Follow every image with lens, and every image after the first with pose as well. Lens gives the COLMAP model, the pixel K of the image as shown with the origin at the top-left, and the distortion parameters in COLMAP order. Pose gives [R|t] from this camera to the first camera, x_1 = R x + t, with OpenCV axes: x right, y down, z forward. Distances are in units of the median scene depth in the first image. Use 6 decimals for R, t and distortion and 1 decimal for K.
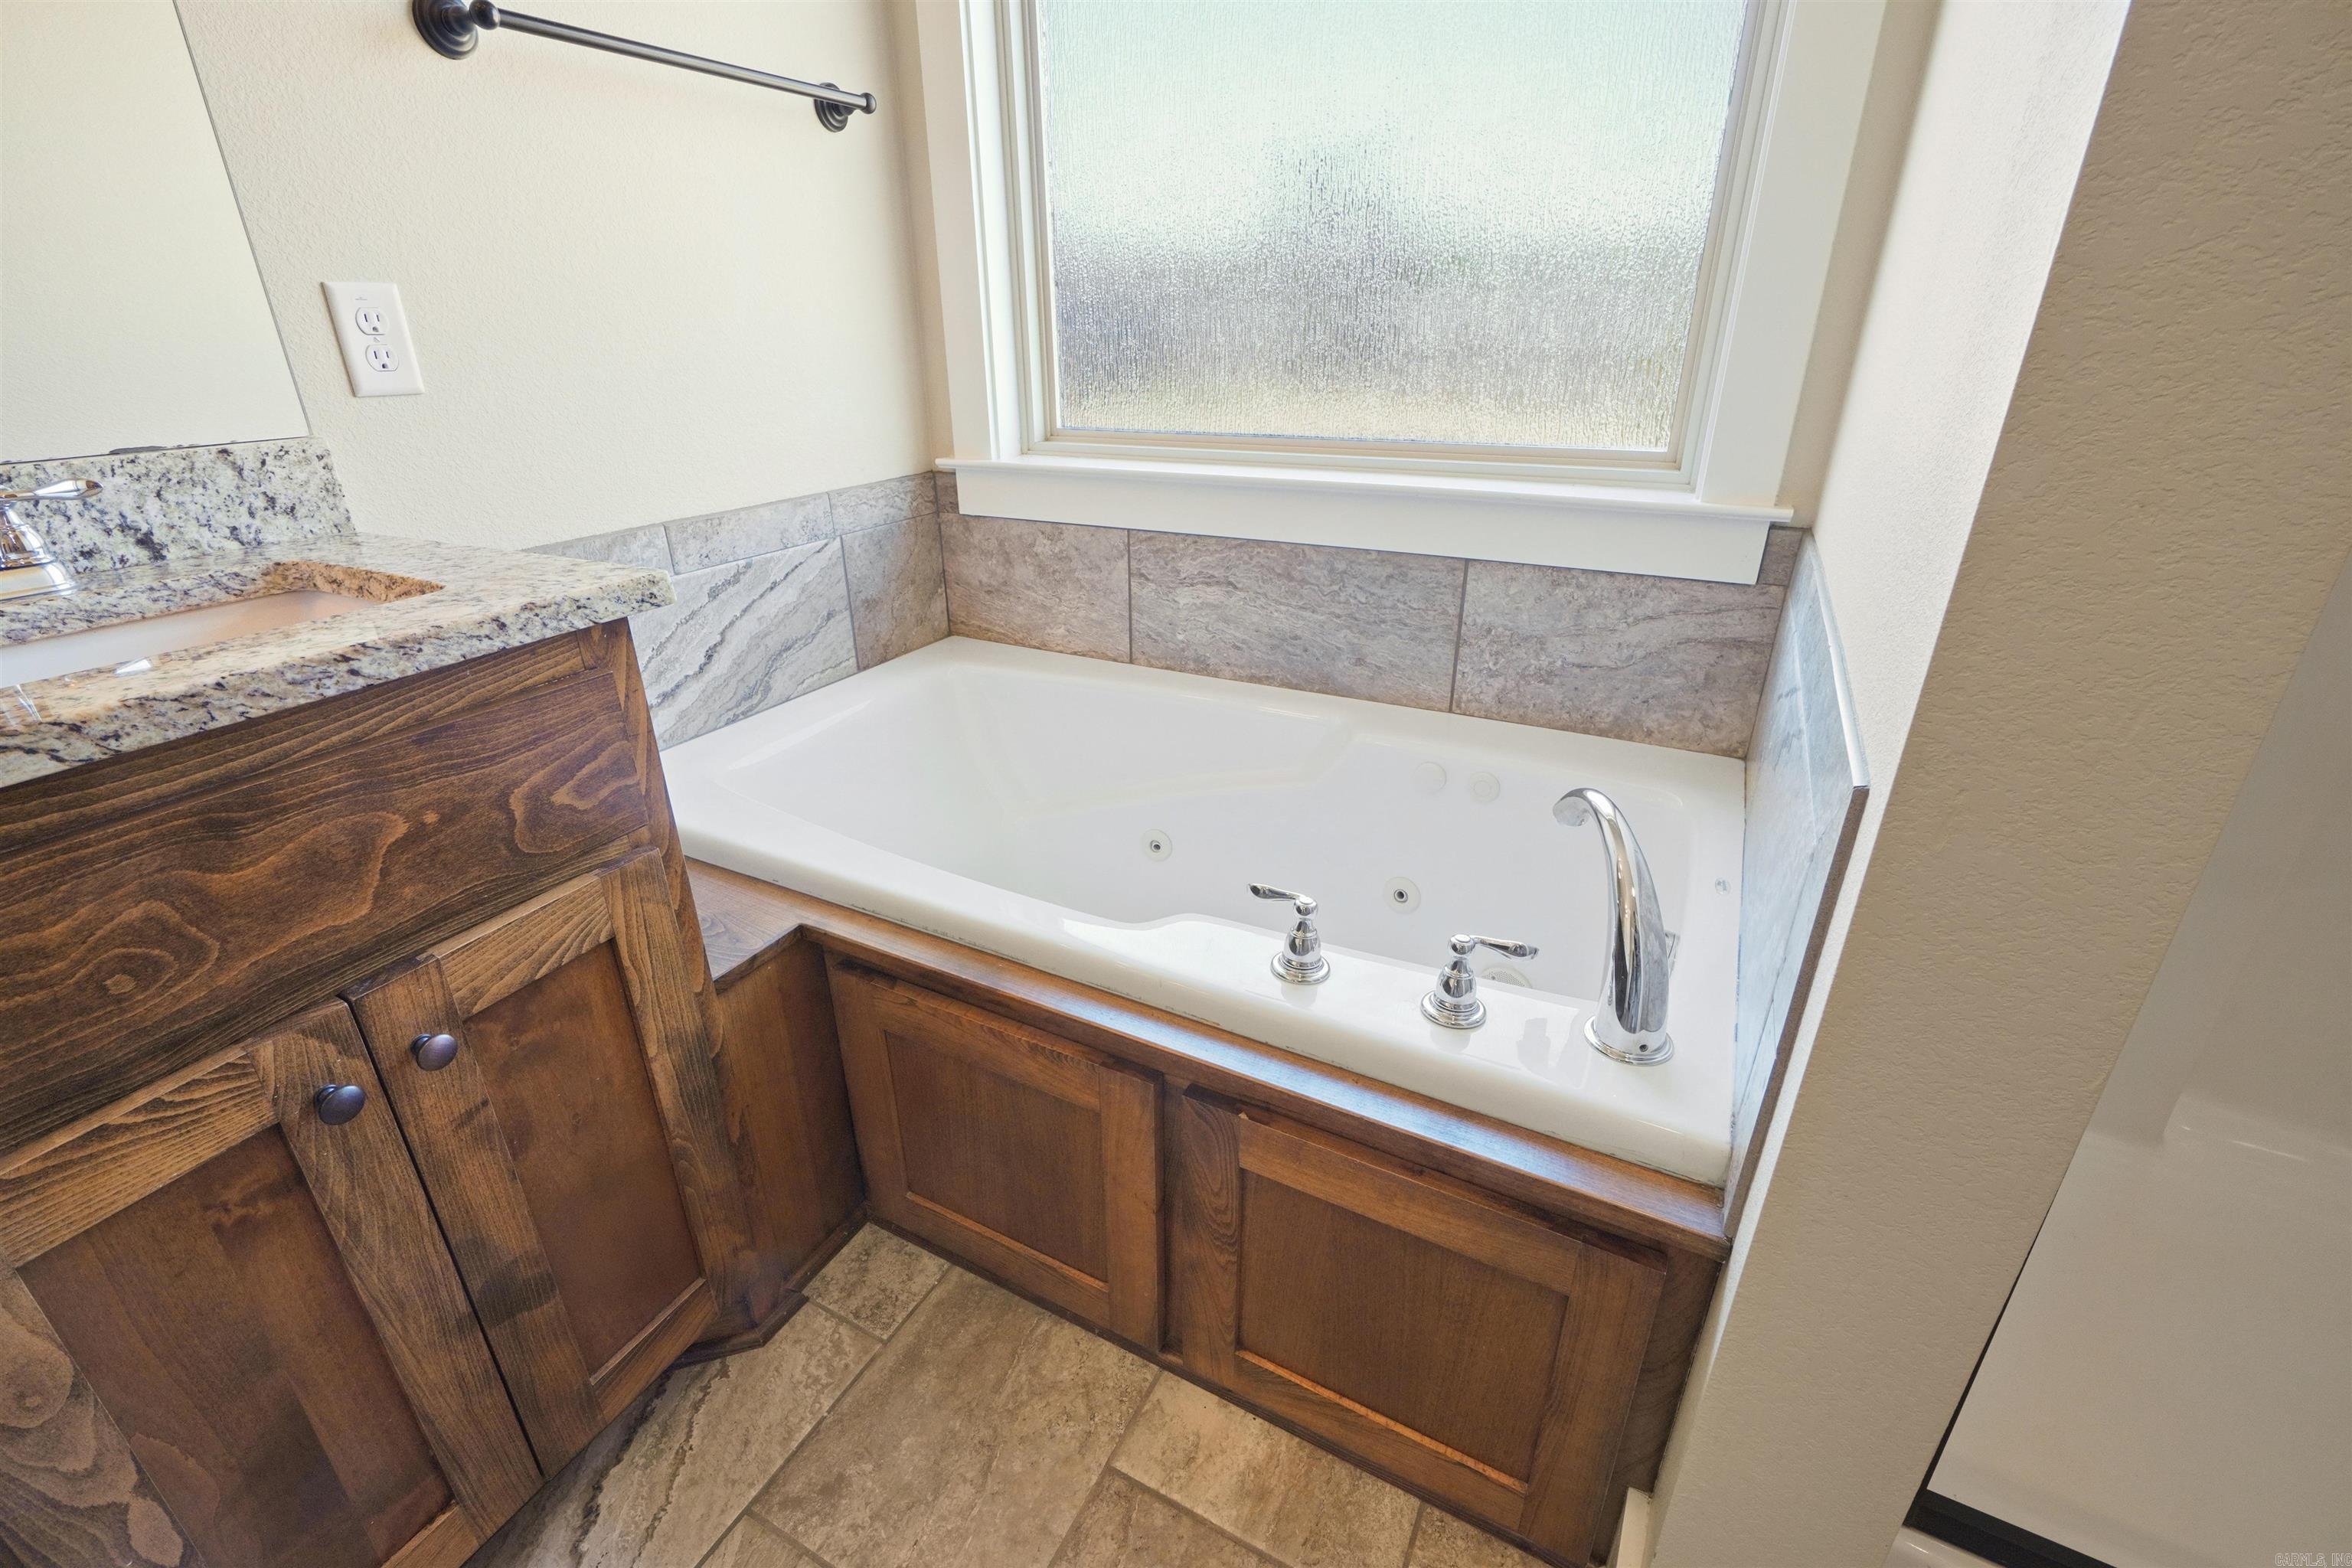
lens RADIAL K [[1020.2, 0, 1144.2], [0, 1020.2, 760.9], [0, 0, 1]] dist [0.000923, 0.000062]
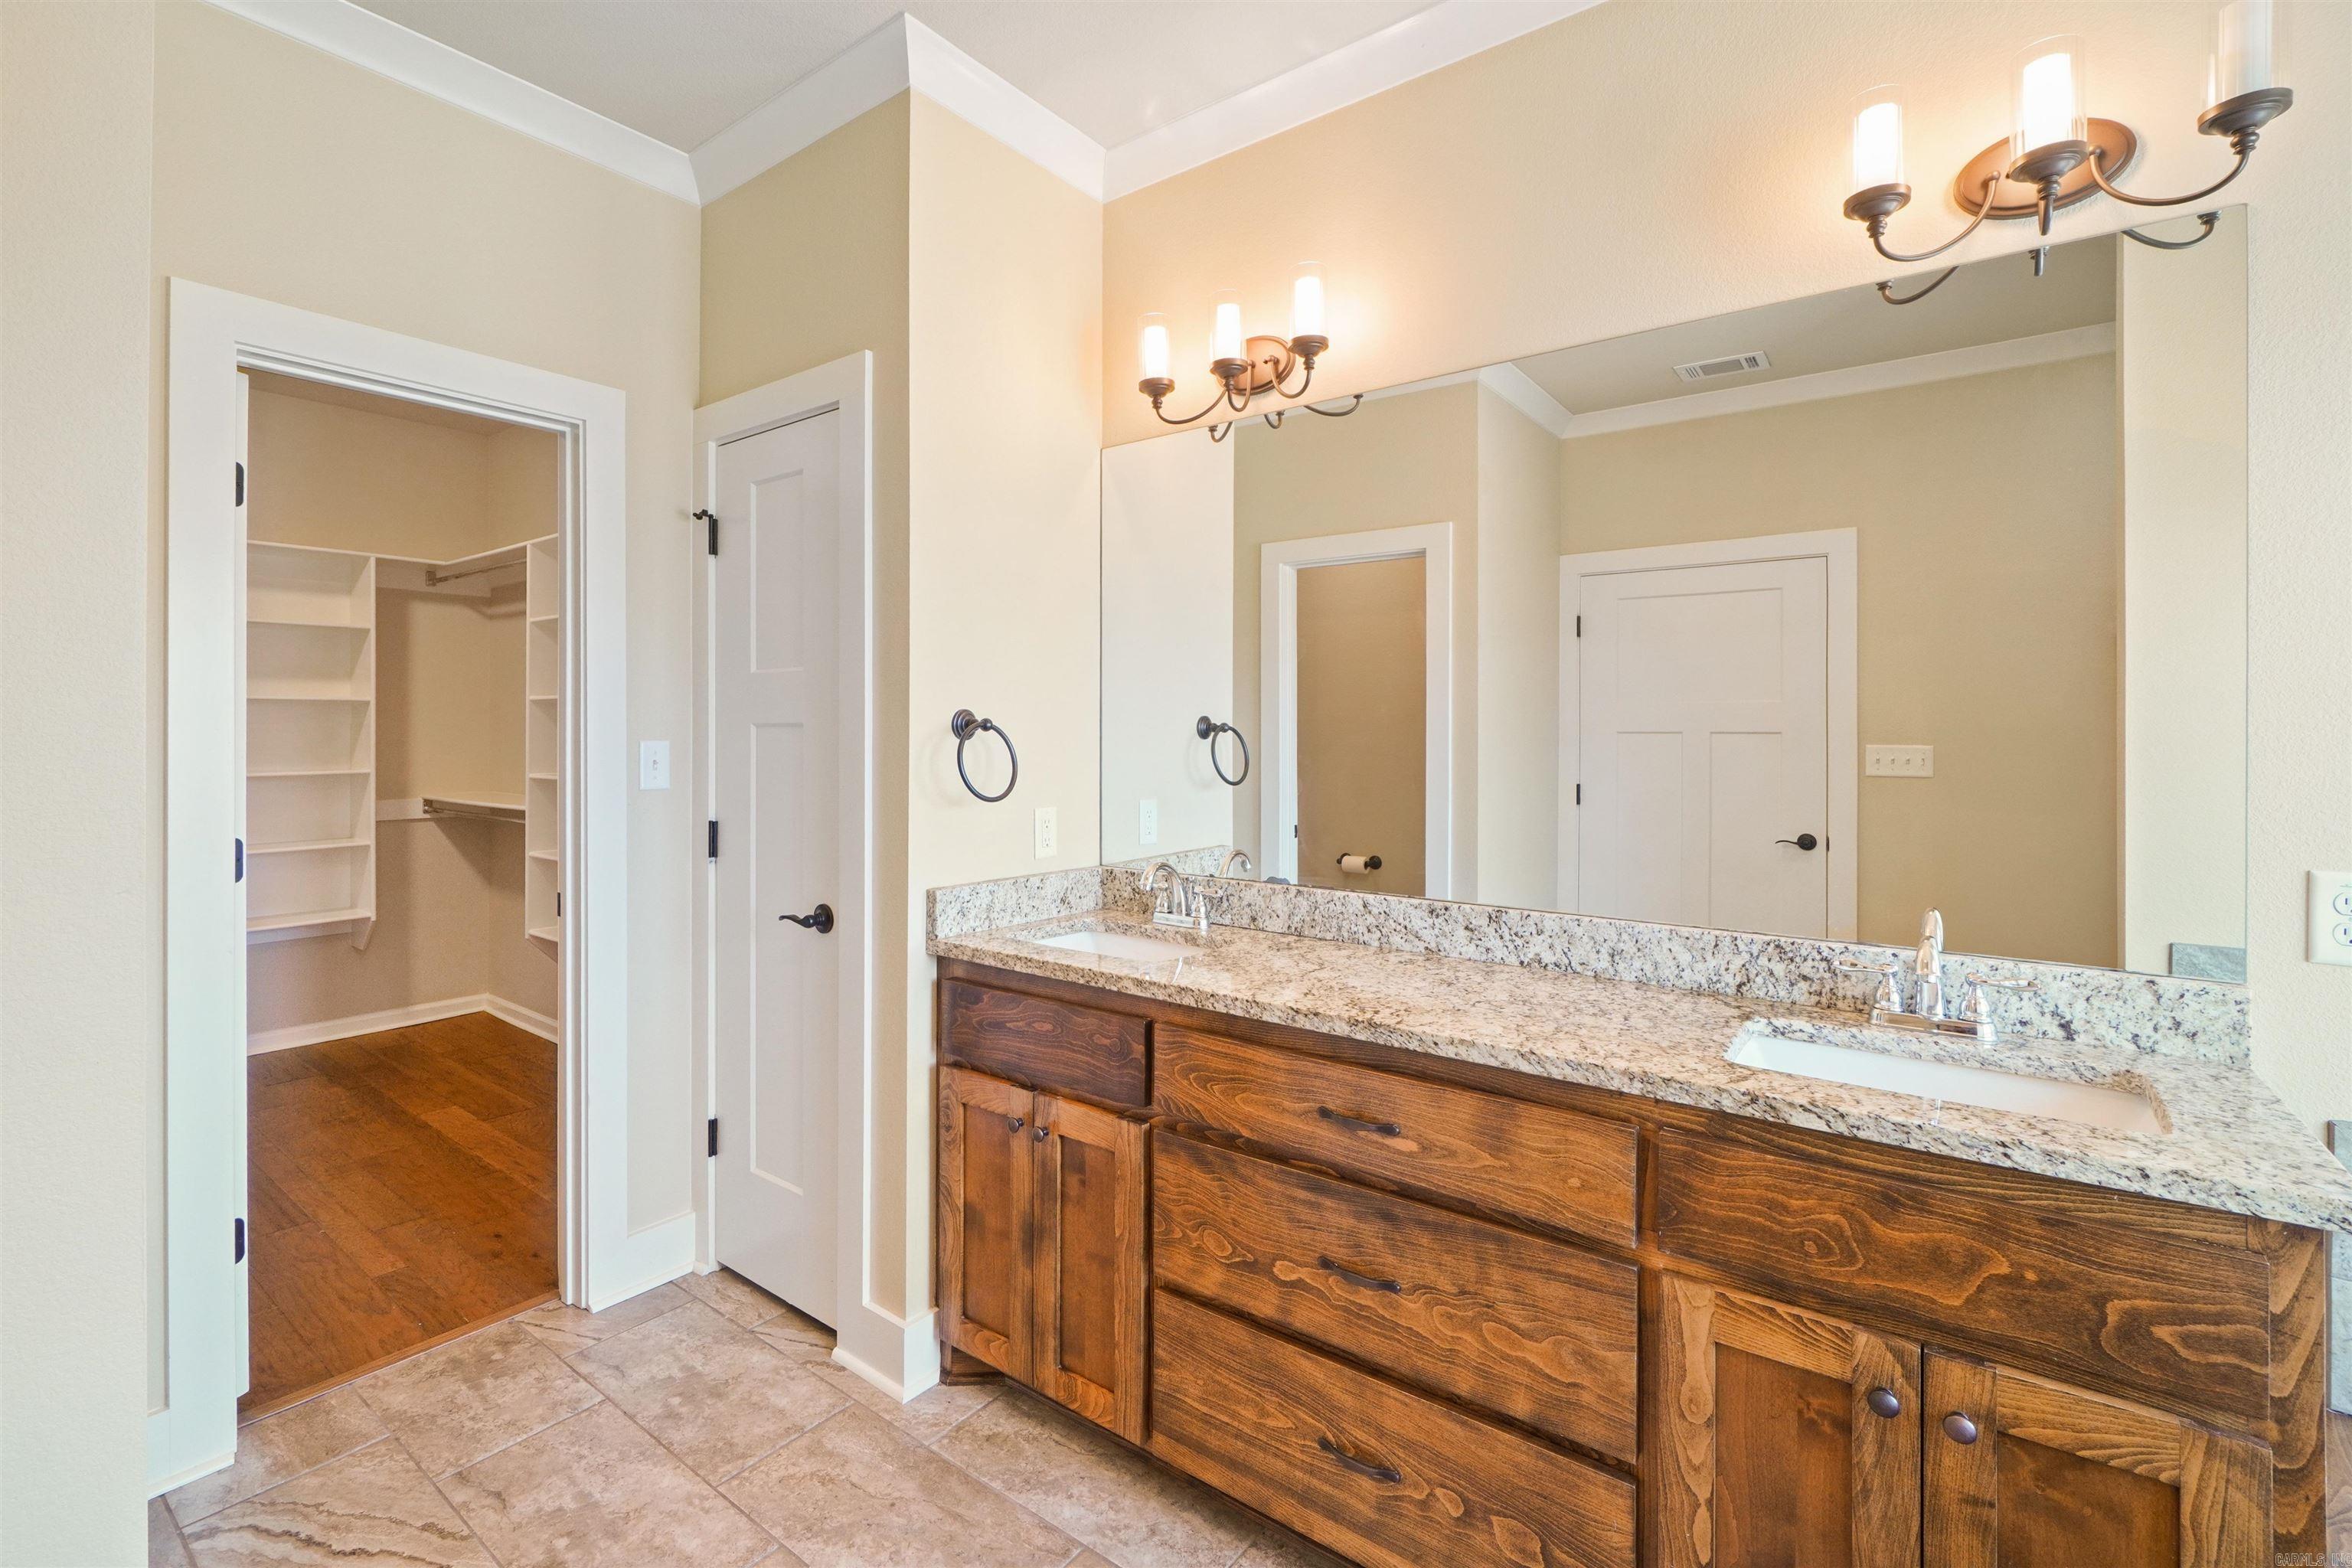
lens RADIAL K [[1020.2, 0, 1144.2], [0, 1020.2, 760.9], [0, 0, 1]] dist [0.000923, 0.000062]
pose [[-0.153986, 0.034300, -0.987478, 0.712349], [-0.392512, 0.915034, 0.092992, -0.207686], [0.906765, 0.401916, -0.127439, -0.158345]]
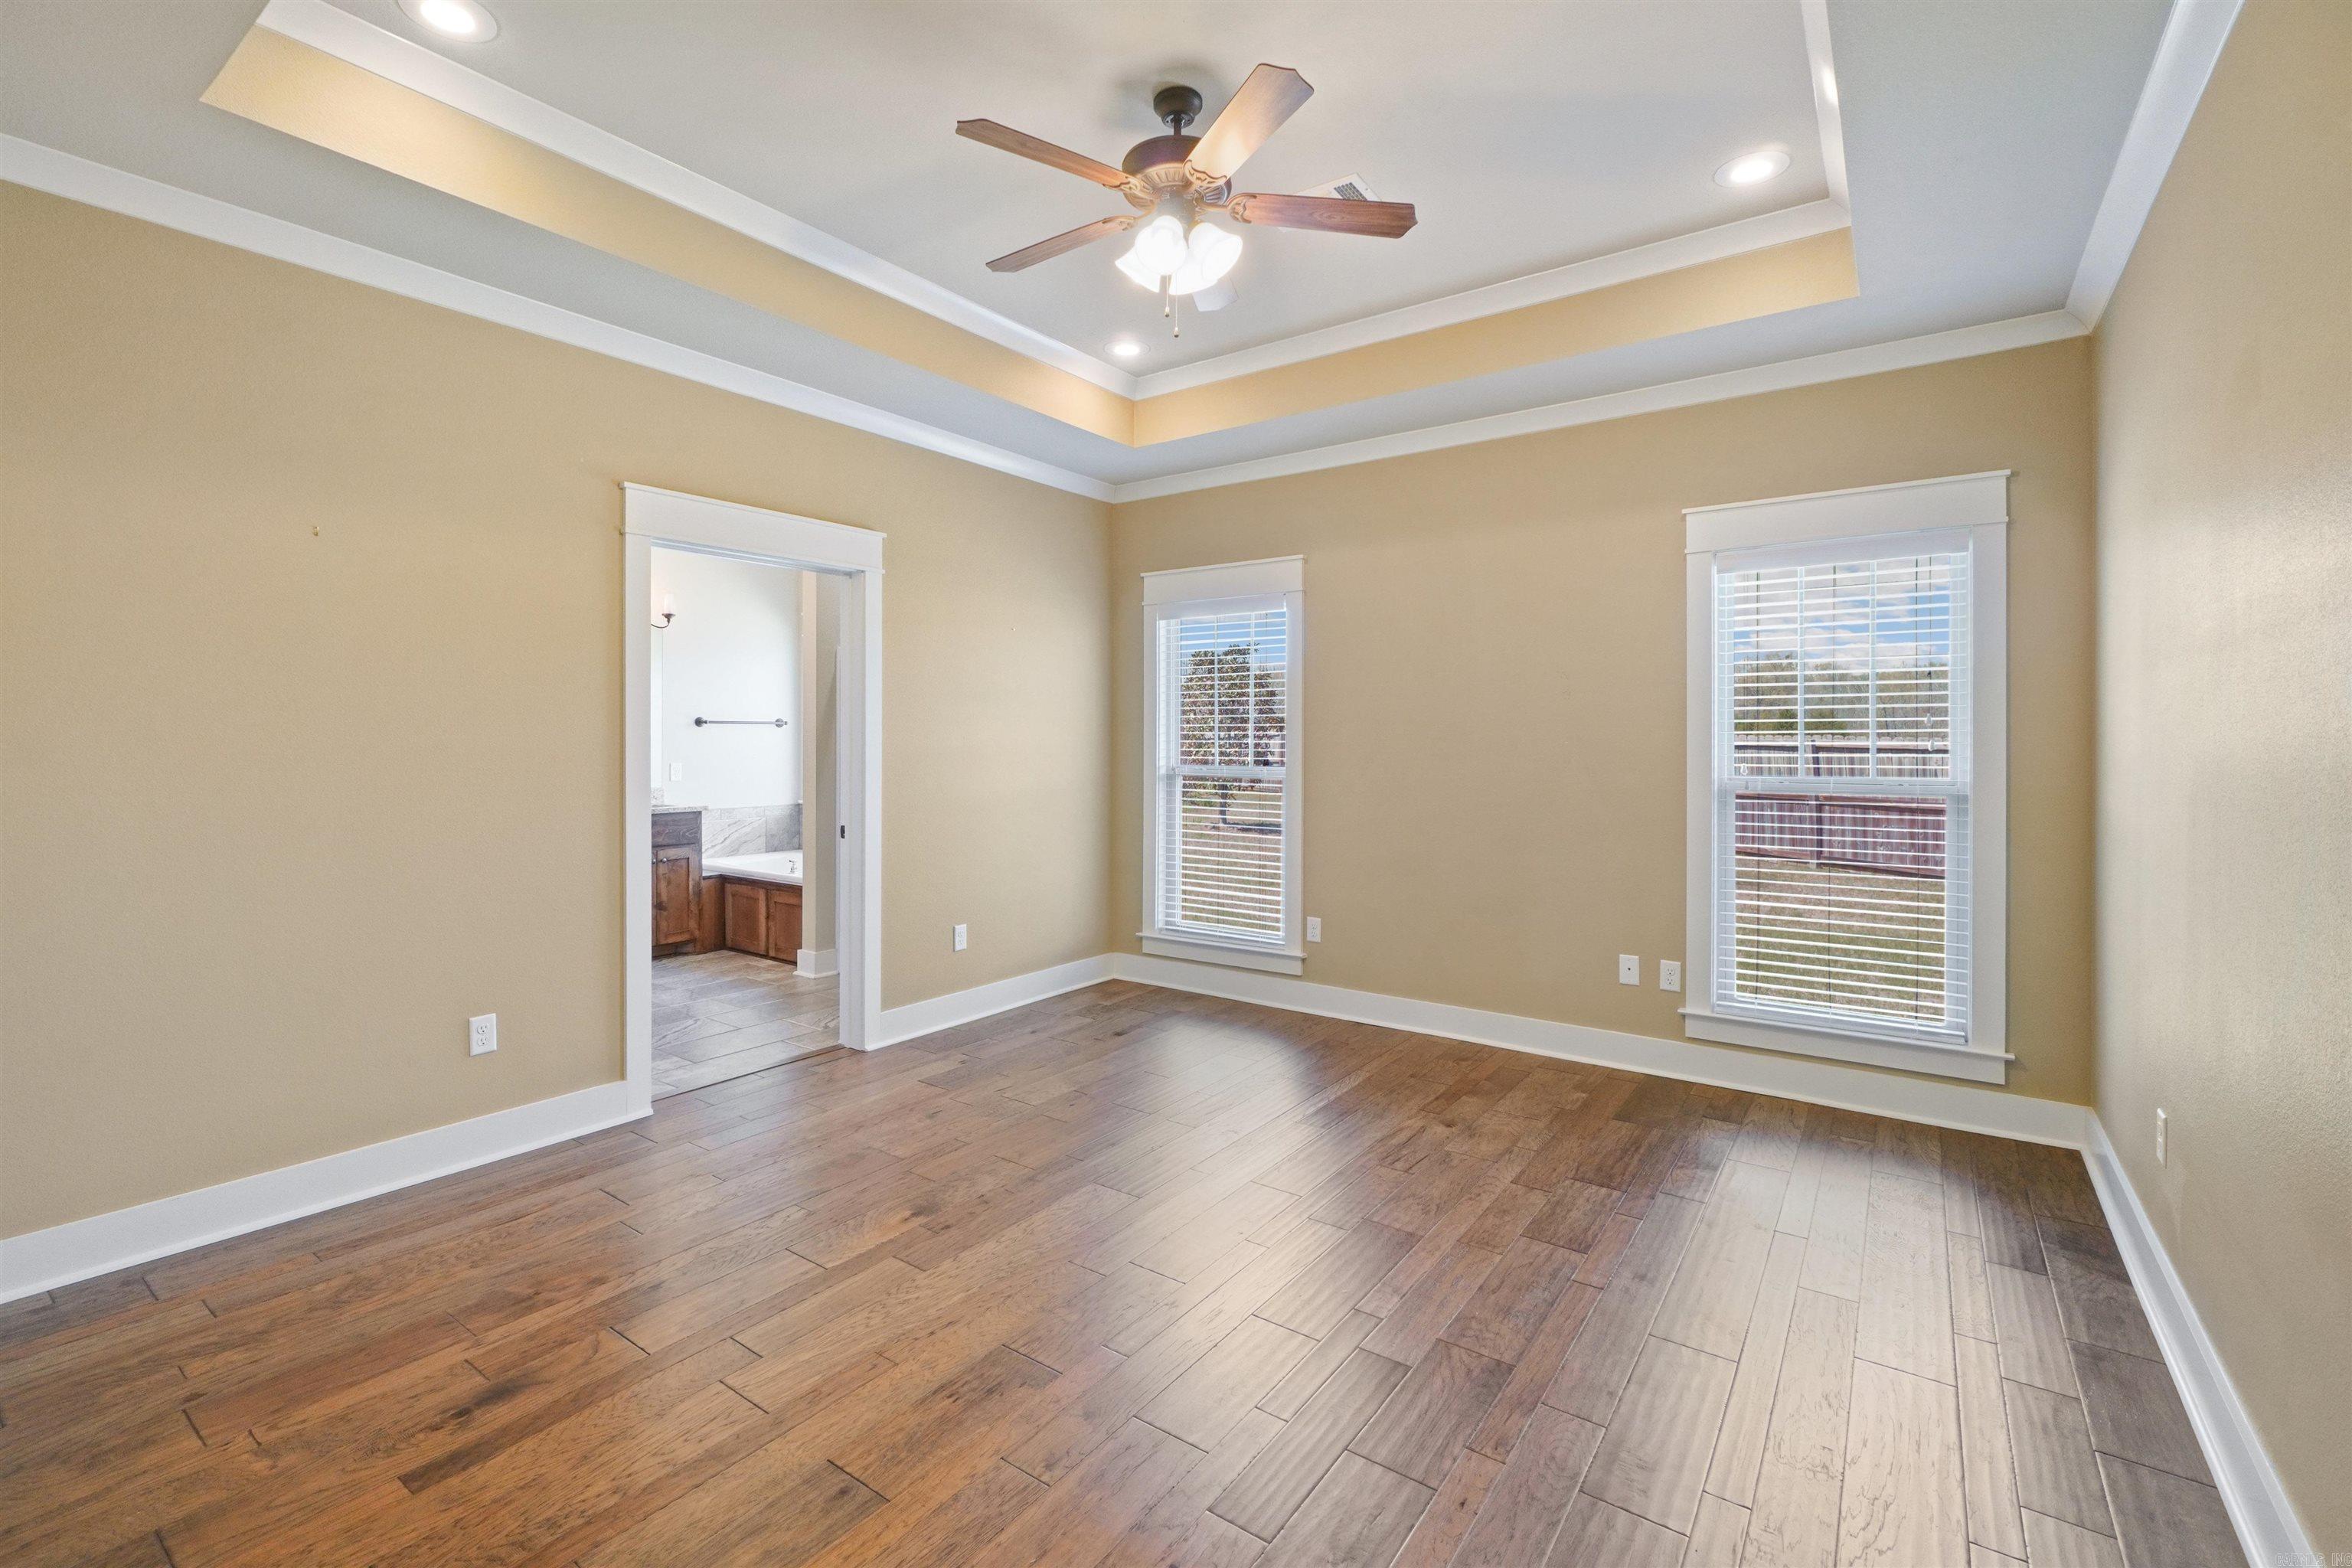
lens RADIAL K [[1018.7, 0, 1121.2], [0, 1018.7, 730.0], [0, 0, 1]] dist [-0.000352, -0.000043]
pose [[0.987518, 0.013950, -0.156890, 3.501963], [-0.075682, 0.915577, -0.394956, 1.934892], [0.138136, 0.401900, 0.905205, -5.273352]]
